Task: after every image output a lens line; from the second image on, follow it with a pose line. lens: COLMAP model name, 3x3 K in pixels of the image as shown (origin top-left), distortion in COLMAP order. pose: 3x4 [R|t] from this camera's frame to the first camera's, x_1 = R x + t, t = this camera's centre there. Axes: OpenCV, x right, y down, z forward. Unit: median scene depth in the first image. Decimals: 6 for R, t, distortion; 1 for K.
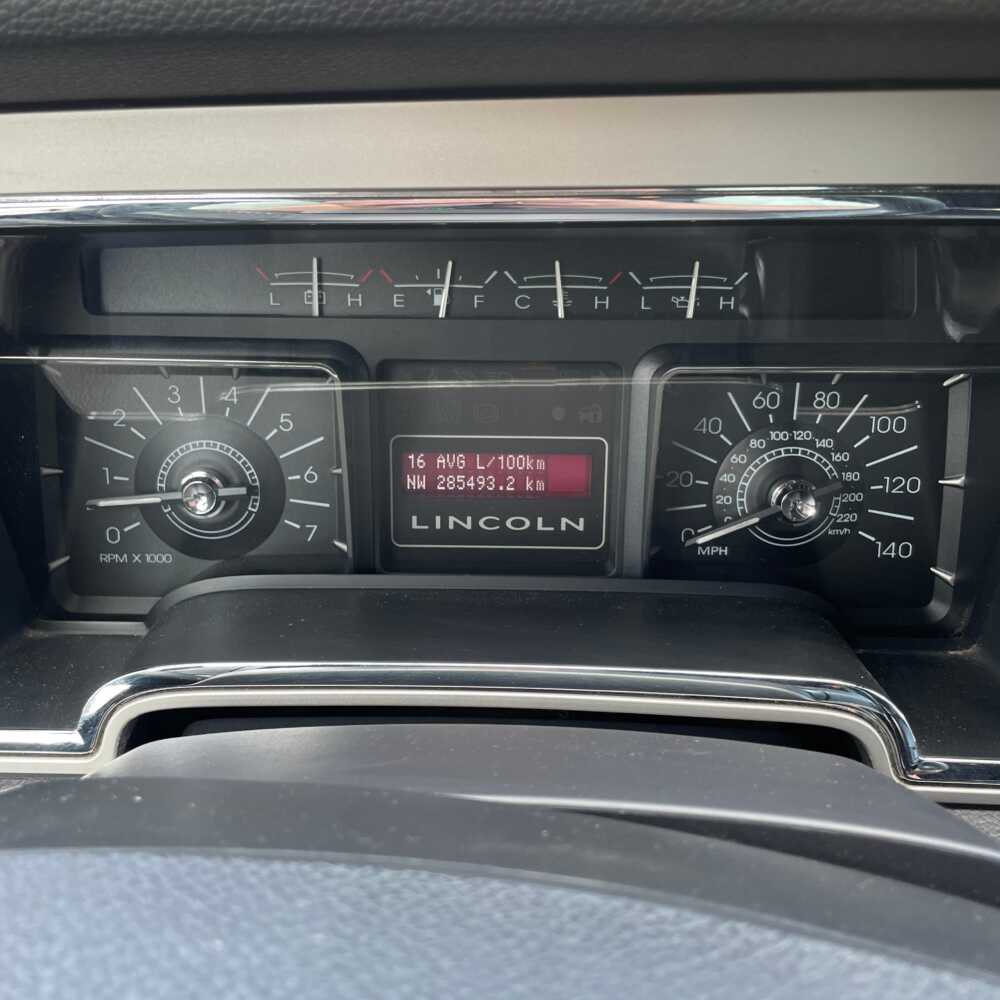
lens RADIAL K [[1092.4, 0, 505.8], [0, 1092.4, 494.3], [0, 0, 1]] dist [0.030260, 0.000000]
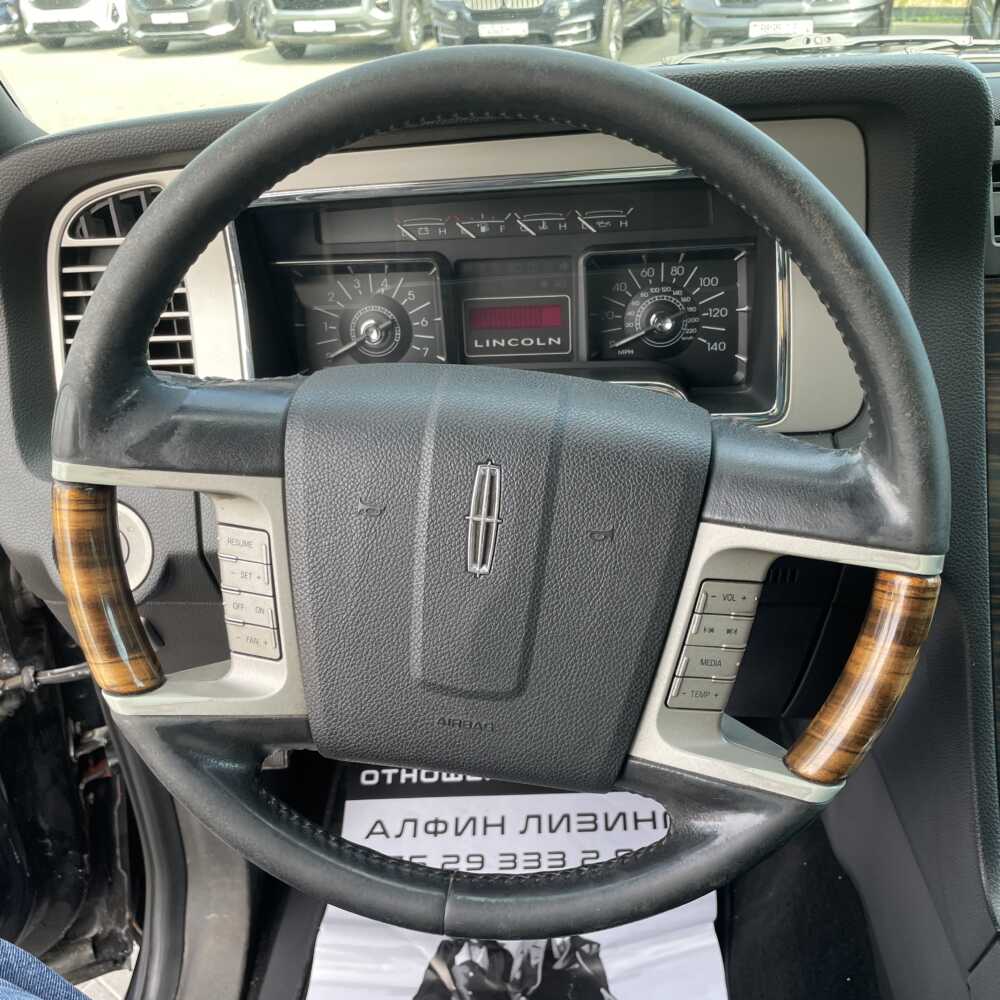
lens RADIAL K [[930.9, 0, 499.4], [0, 930.9, 491.7], [0, 0, 1]] dist [-0.000686, 0.000000]
pose [[0.997642, -0.036357, -0.058214, 0.050535], [0.040039, 0.997186, 0.063381, 0.195077], [0.055746, -0.065563, 0.996290, -0.741592]]
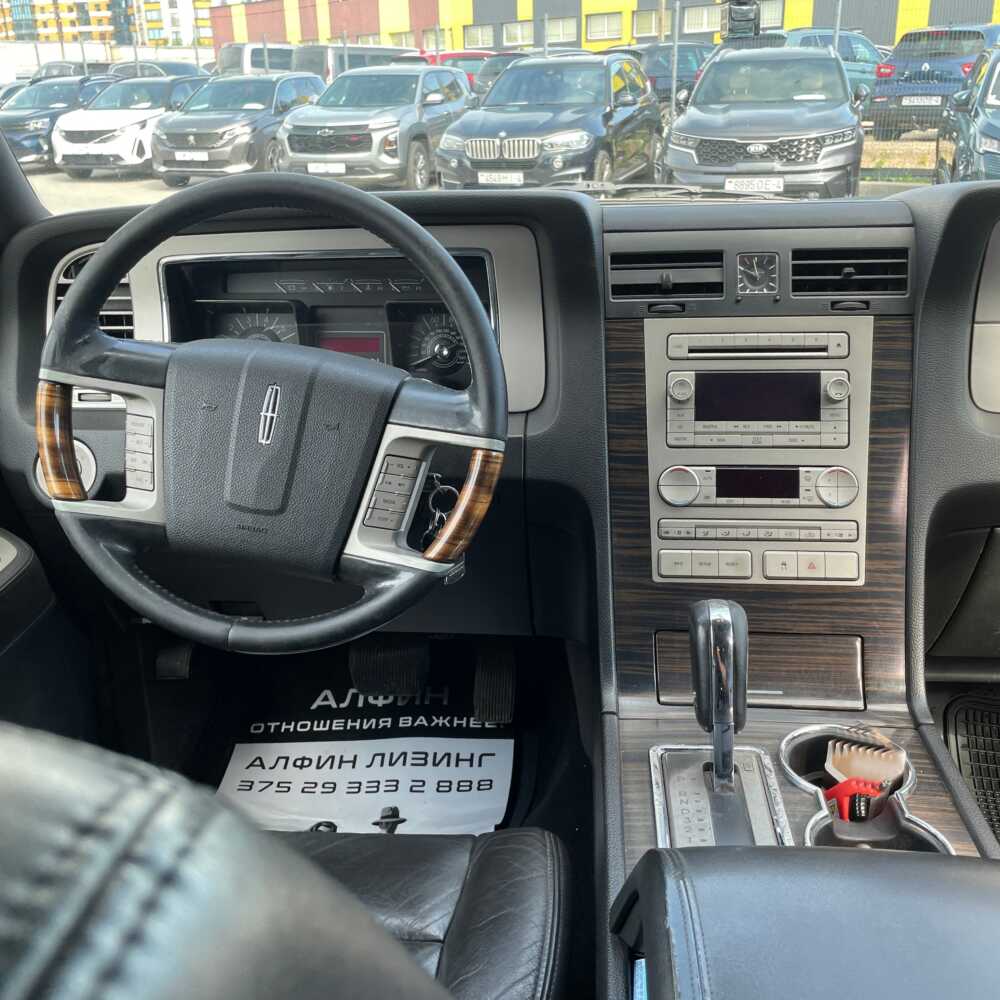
lens RADIAL K [[1092.4, 0, 524.1], [0, 1092.4, 516.6], [0, 0, 1]] dist [0.030260, 0.000000]
pose [[0.996597, -0.000371, -0.082424, 0.740458], [-0.007935, 0.994913, -0.100426, 0.773908], [0.082042, 0.100739, 0.991525, -1.987714]]
